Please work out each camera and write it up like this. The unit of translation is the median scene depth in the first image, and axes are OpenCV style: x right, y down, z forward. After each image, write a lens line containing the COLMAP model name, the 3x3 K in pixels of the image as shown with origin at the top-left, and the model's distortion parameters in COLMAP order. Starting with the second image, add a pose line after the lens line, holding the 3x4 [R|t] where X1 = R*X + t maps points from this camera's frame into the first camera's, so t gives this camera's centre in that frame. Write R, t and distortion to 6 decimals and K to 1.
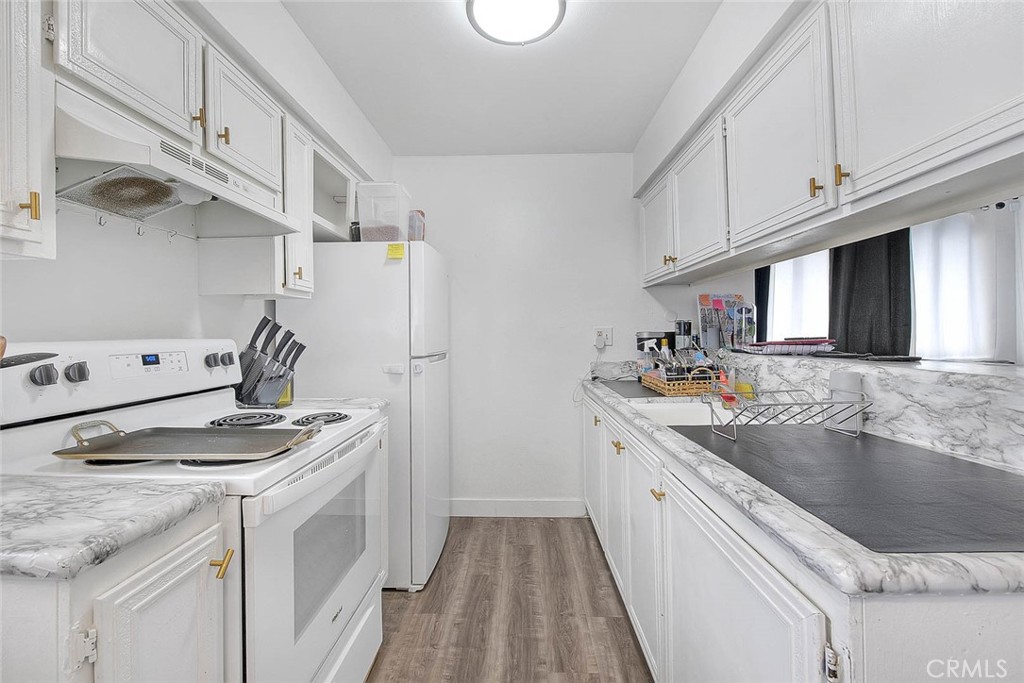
lens RADIAL K [[426.3, 0, 504.8], [0, 426.3, 335.1], [0, 0, 1]] dist [0.000232, -0.002975]
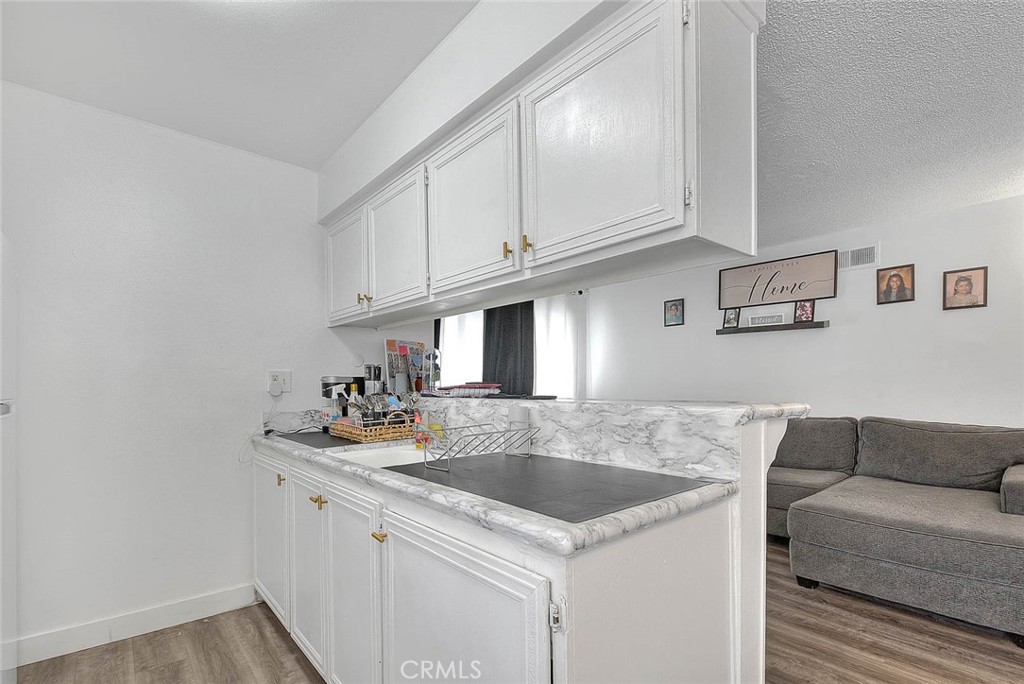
lens RADIAL K [[474.4, 0, 512.7], [0, 474.4, 392.4], [0, 0, 1]] dist [0.003588, -0.000462]
pose [[0.735078, -0.001050, 0.677981, -0.107813], [-0.004471, 0.999970, 0.006396, 0.028040], [-0.677967, -0.007733, 0.735051, 0.006317]]
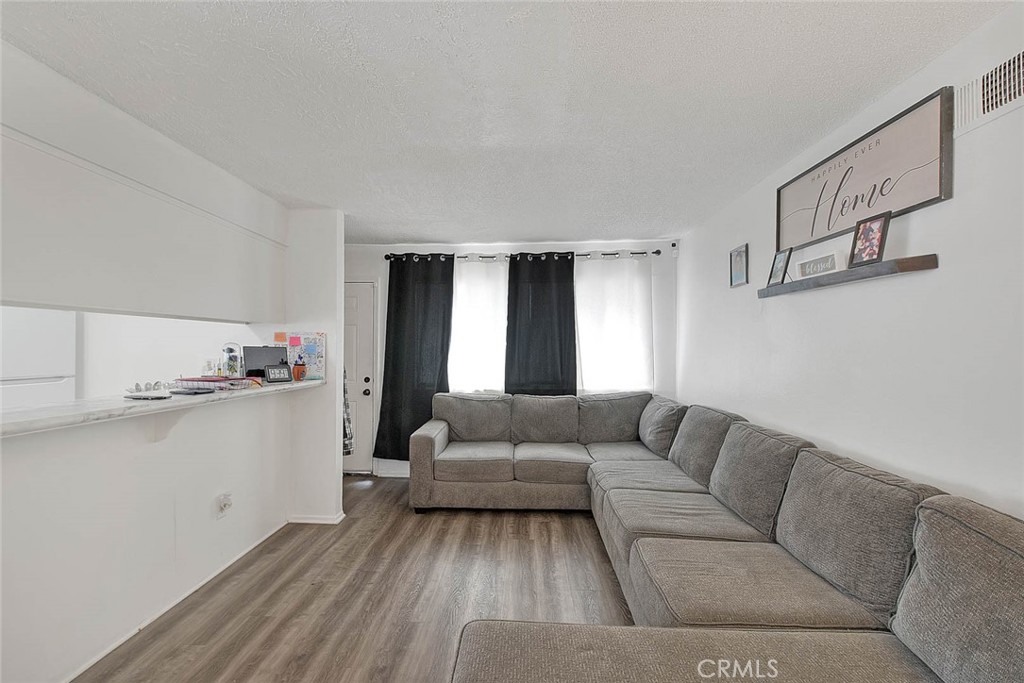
lens RADIAL K [[426.3, 0, 519.1], [0, 426.3, 351.9], [0, 0, 1]] dist [0.000232, -0.002975]
pose [[0.999762, 0.020496, -0.007511, 1.775438], [-0.020464, 0.999781, 0.004310, -0.095548], [0.007597, -0.004155, 0.999963, -0.248649]]
